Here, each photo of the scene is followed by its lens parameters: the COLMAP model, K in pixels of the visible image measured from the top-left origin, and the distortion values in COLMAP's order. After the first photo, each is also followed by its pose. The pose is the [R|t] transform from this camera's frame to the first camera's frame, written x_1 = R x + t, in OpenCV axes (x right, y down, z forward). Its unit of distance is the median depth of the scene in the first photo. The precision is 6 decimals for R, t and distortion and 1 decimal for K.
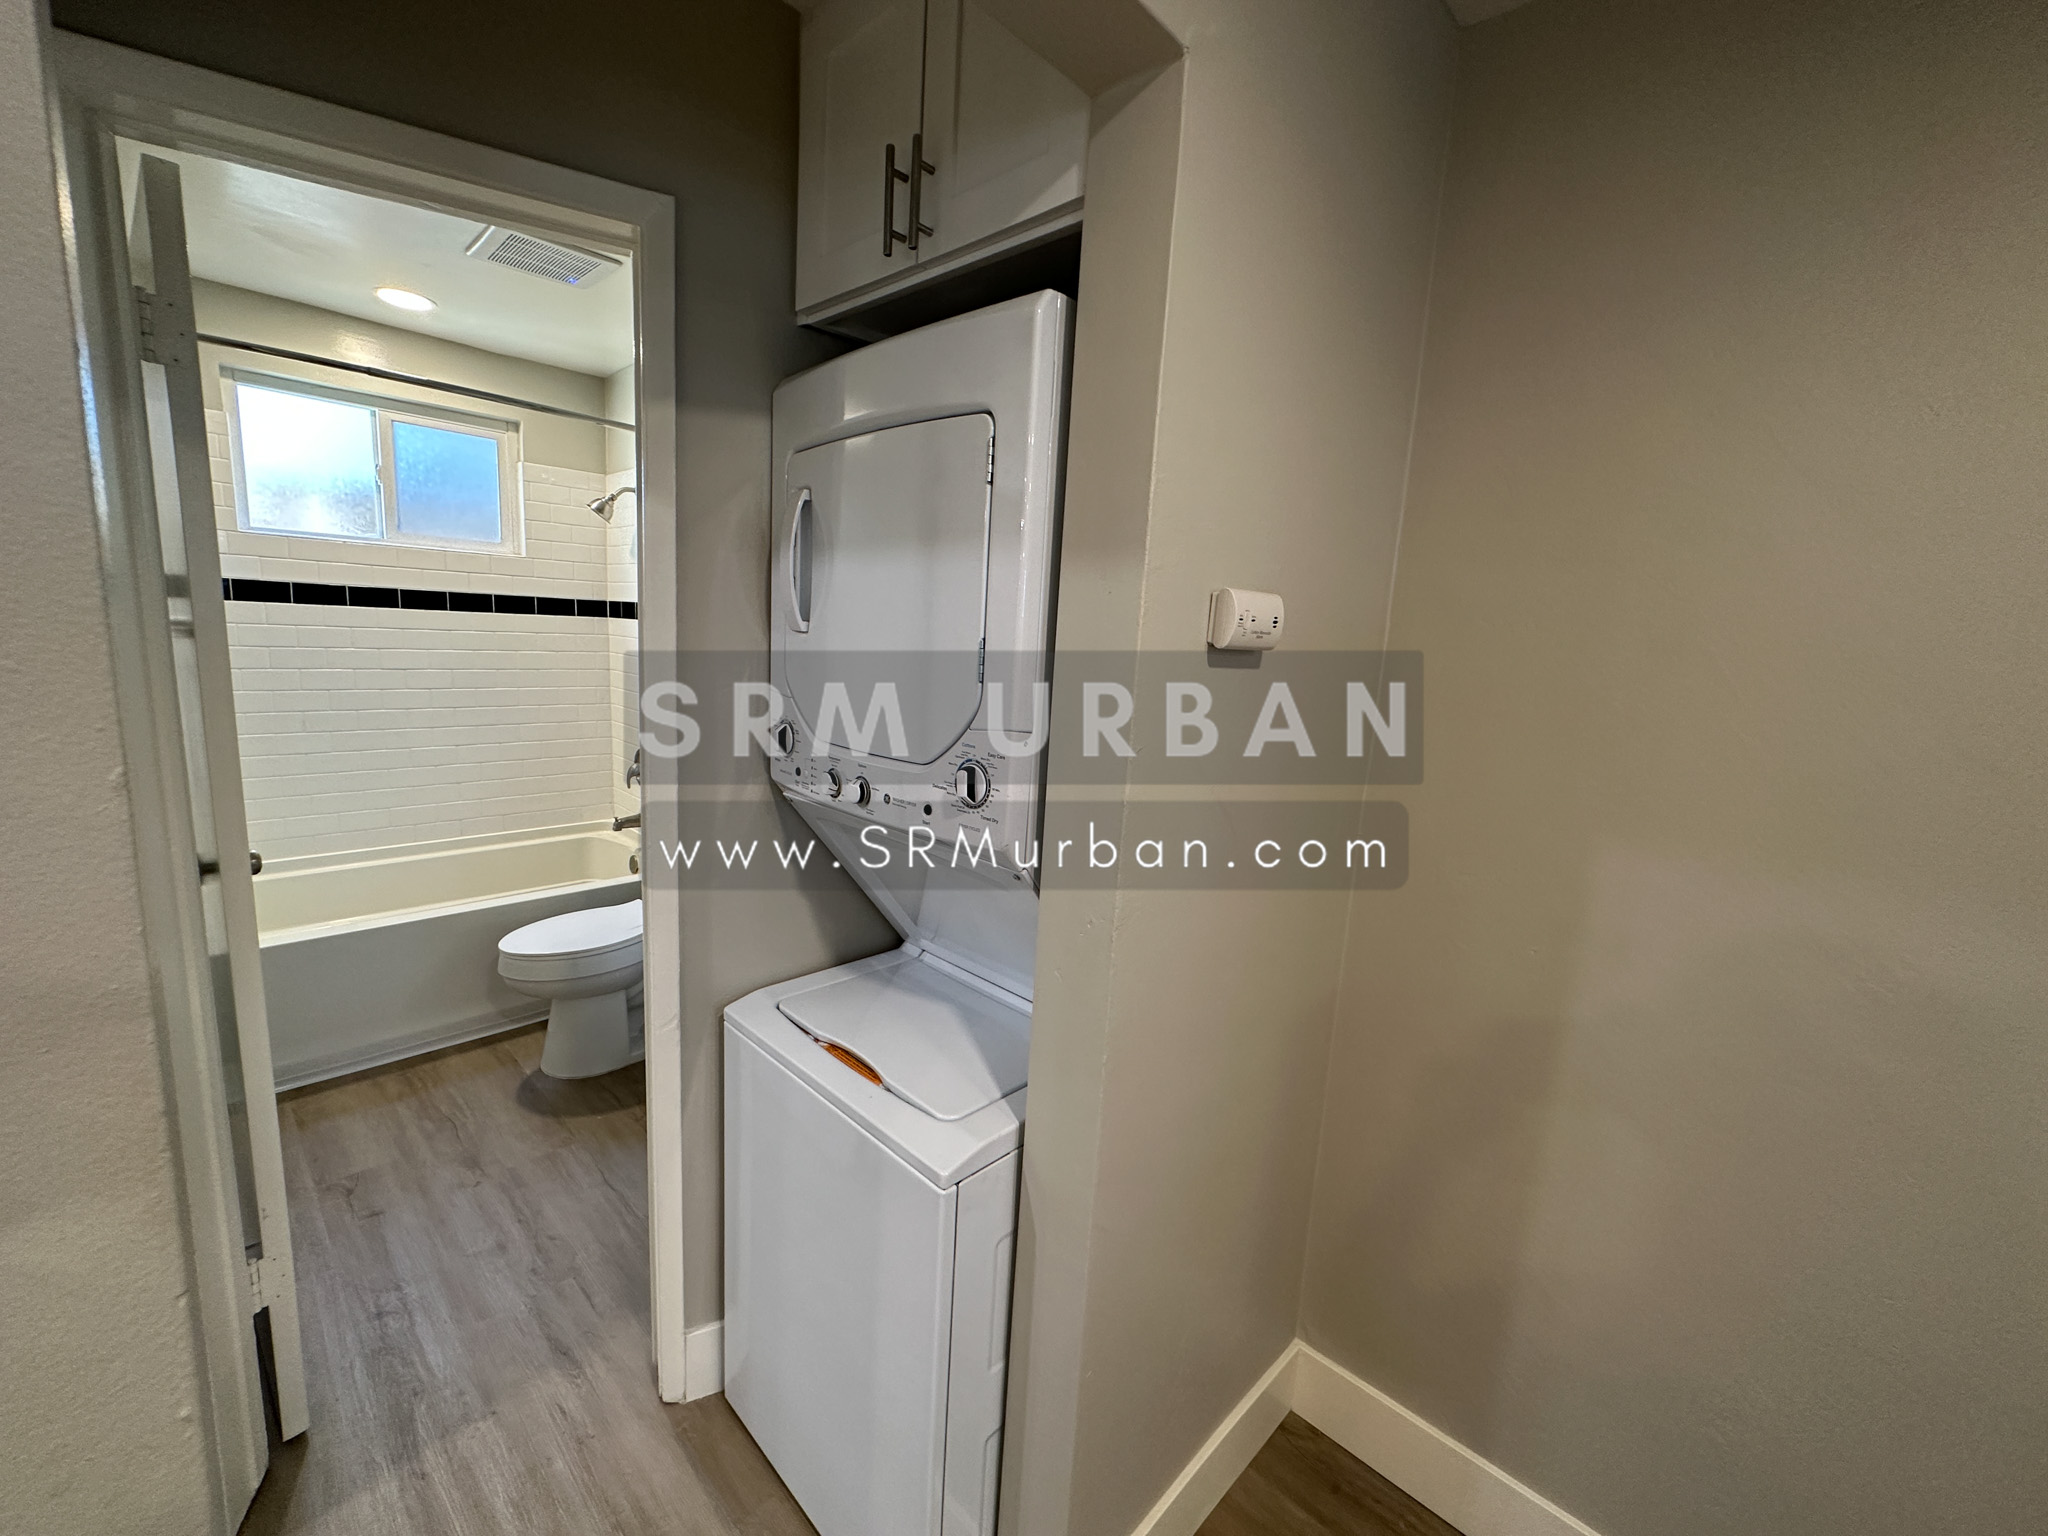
lens RADIAL K [[816.5, 0, 1023.5], [0, 816.5, 768.7], [0, 0, 1]] dist [-0.003070, 0.001005]
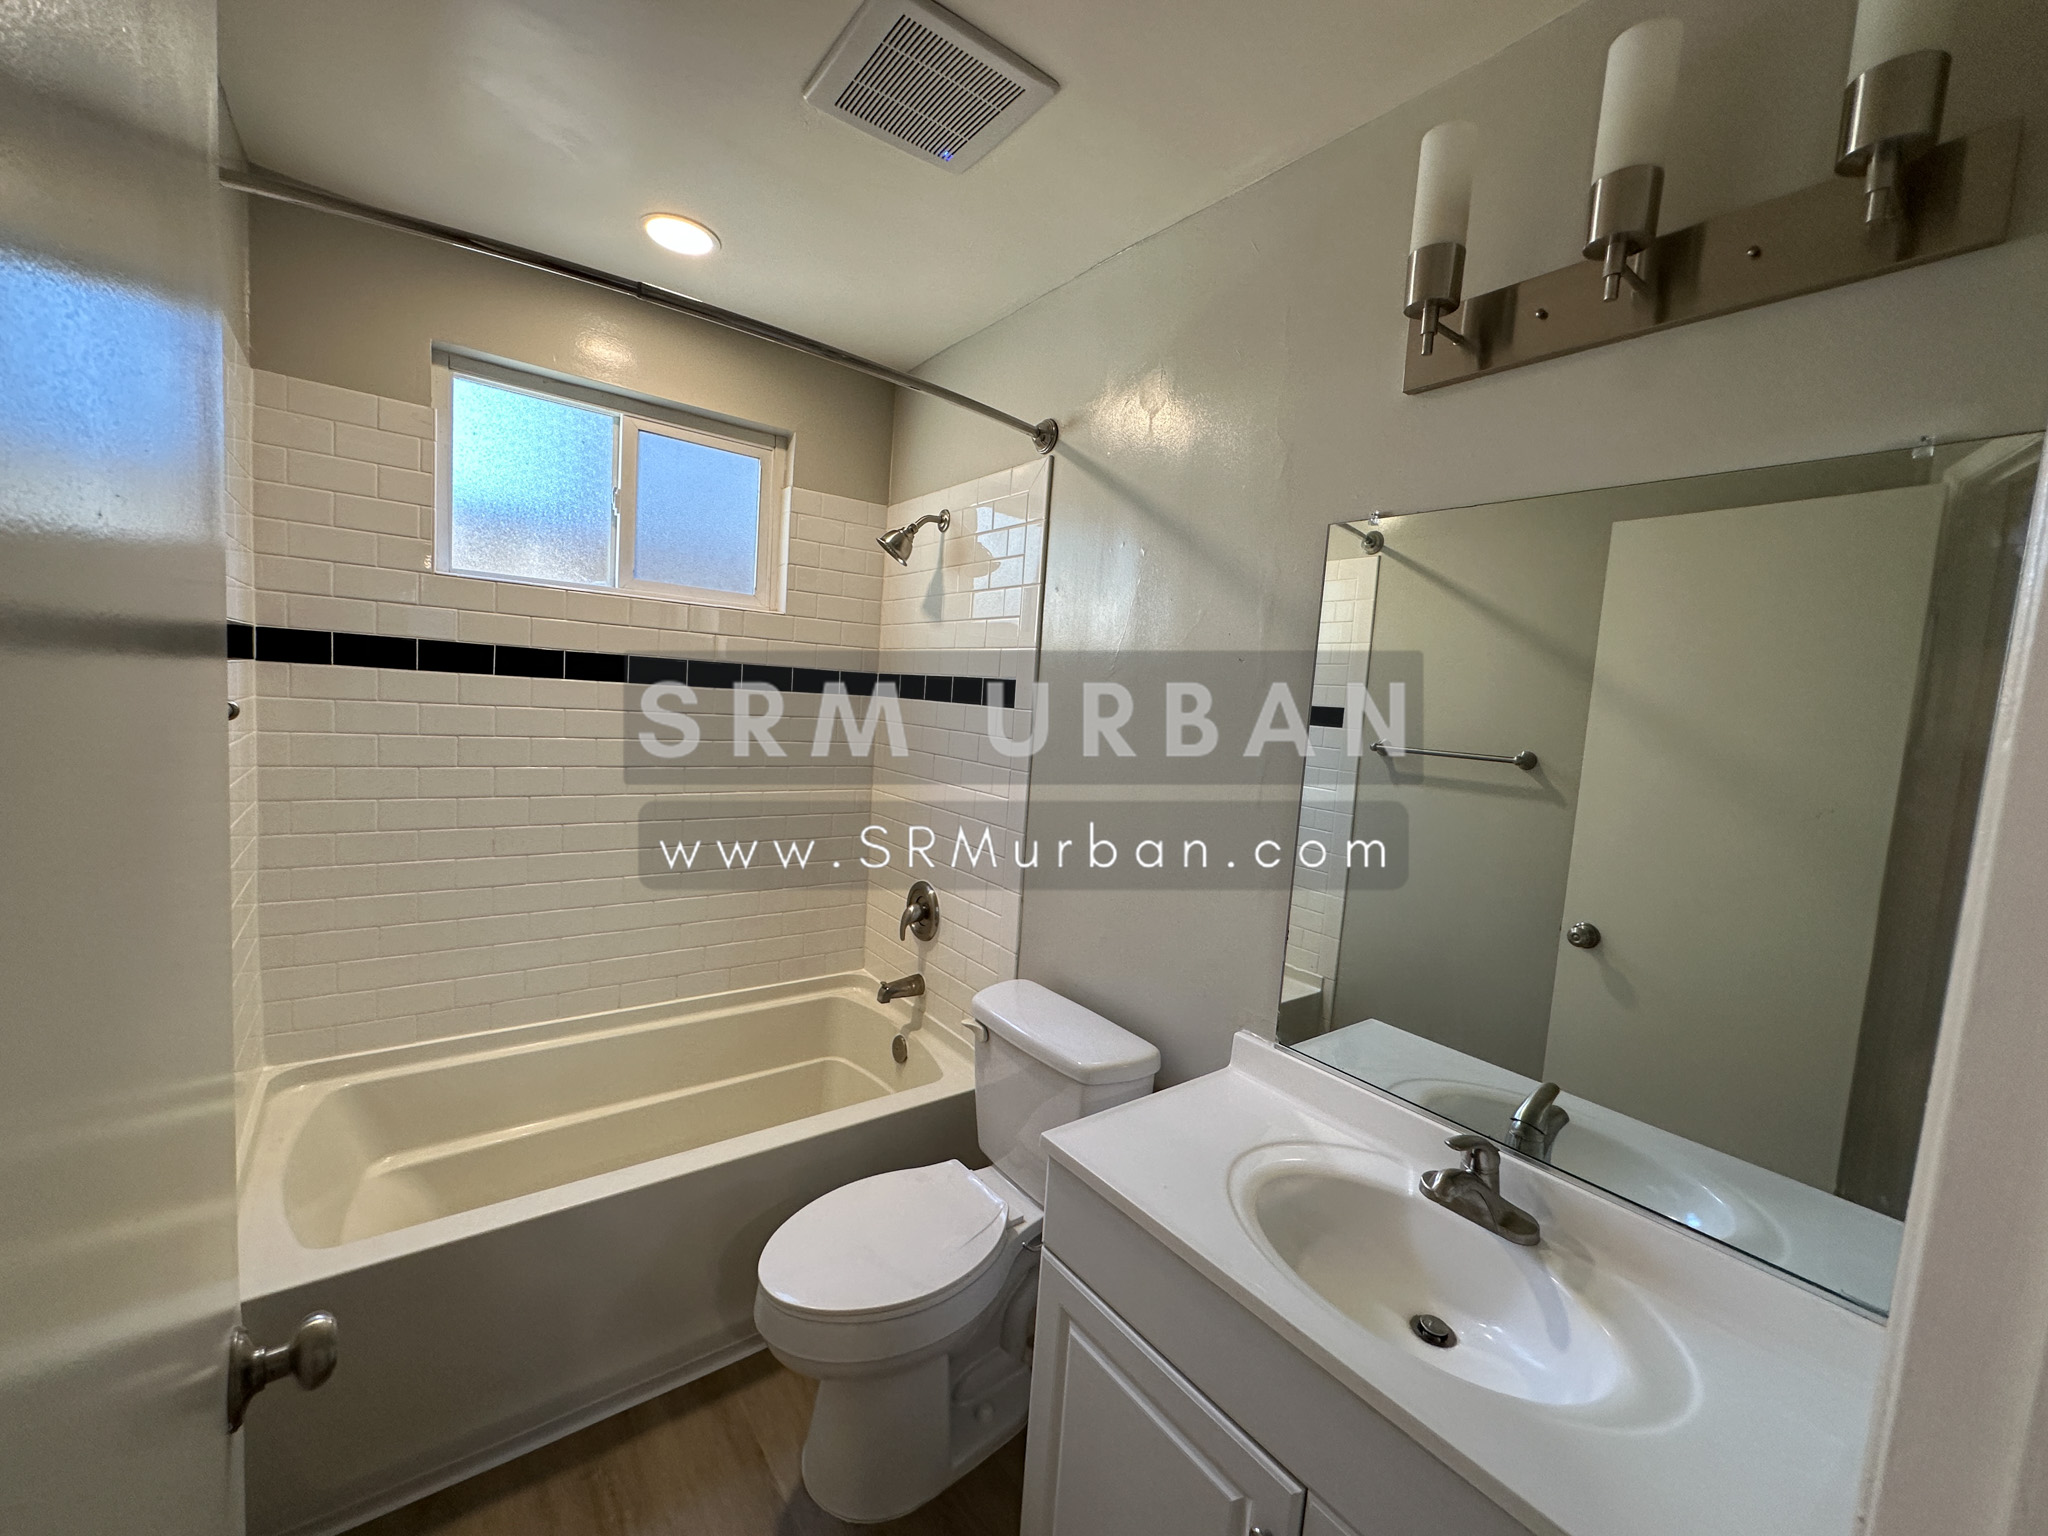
lens RADIAL K [[816.5, 0, 1024.4], [0, 816.5, 767.6], [0, 0, 1]] dist [-0.003070, 0.001005]
pose [[0.987757, 0.018569, -0.154888, -0.308175], [-0.033178, 0.995181, -0.092274, -0.067618], [0.152429, 0.096283, 0.983613, 0.355826]]
